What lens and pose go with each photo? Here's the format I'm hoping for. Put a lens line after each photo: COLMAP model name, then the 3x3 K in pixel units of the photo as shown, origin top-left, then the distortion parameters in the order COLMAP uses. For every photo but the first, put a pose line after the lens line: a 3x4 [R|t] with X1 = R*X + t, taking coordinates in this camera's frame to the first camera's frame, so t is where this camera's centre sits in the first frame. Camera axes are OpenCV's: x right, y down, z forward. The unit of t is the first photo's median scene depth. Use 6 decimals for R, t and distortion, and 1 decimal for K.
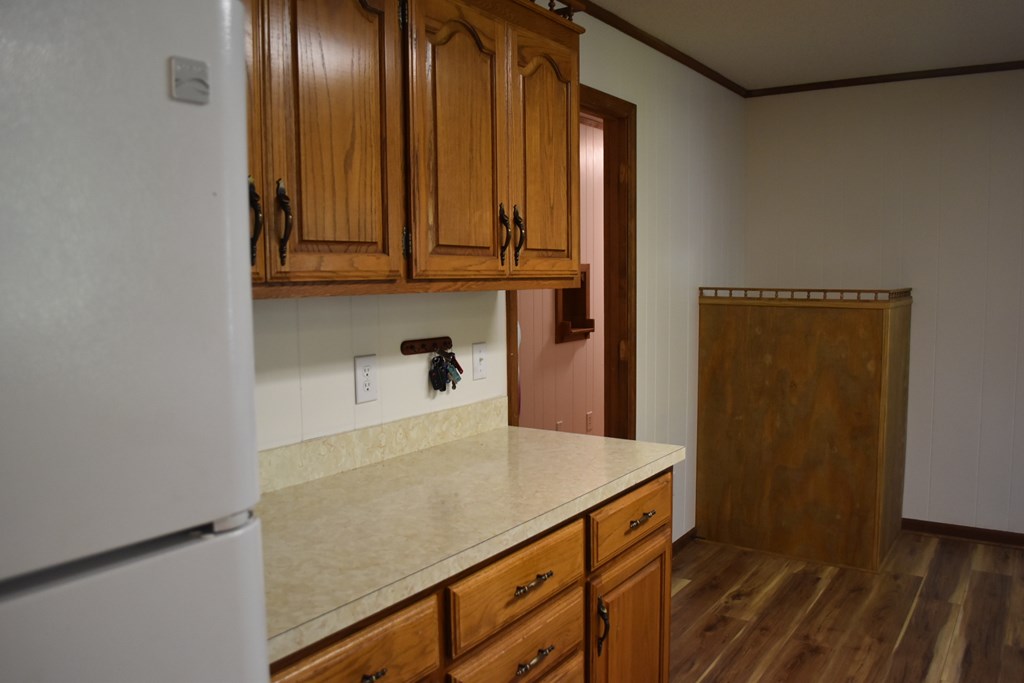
lens RADIAL K [[814.8, 0, 513.7], [0, 814.8, 345.3], [0, 0, 1]] dist [-0.080755, 0.010375]
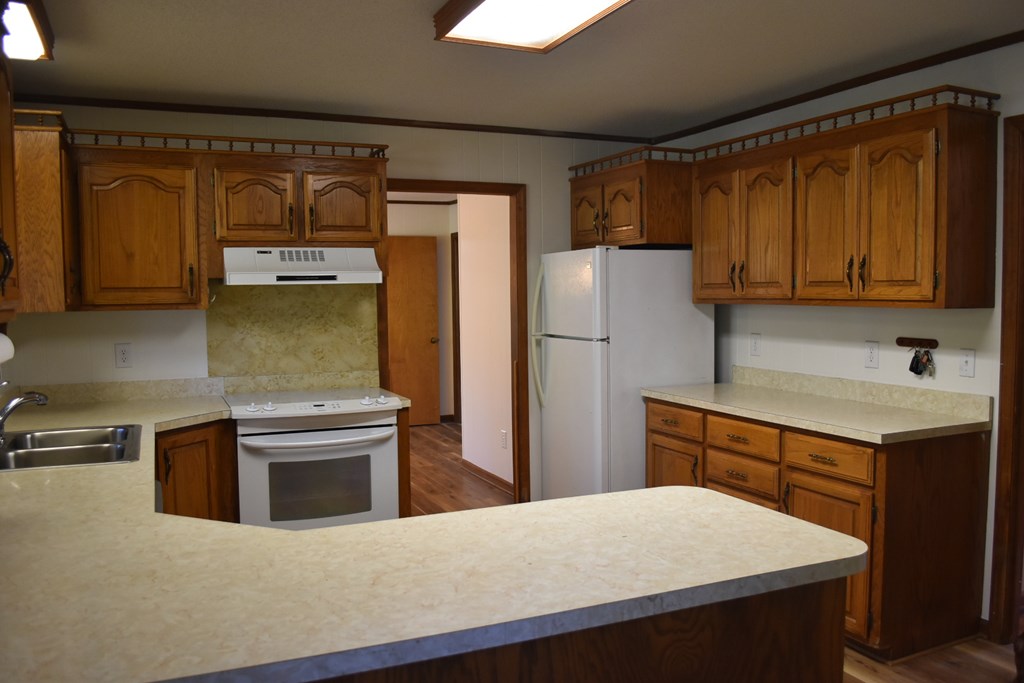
lens RADIAL K [[814.8, 0, 511.9], [0, 814.8, 343.1], [0, 0, 1]] dist [-0.080755, 0.010375]
pose [[-0.530467, 0.064292, -0.845264, 1.671867], [-0.063671, 0.991281, 0.115357, -0.132592], [0.845311, 0.115012, -0.521748, 1.221859]]
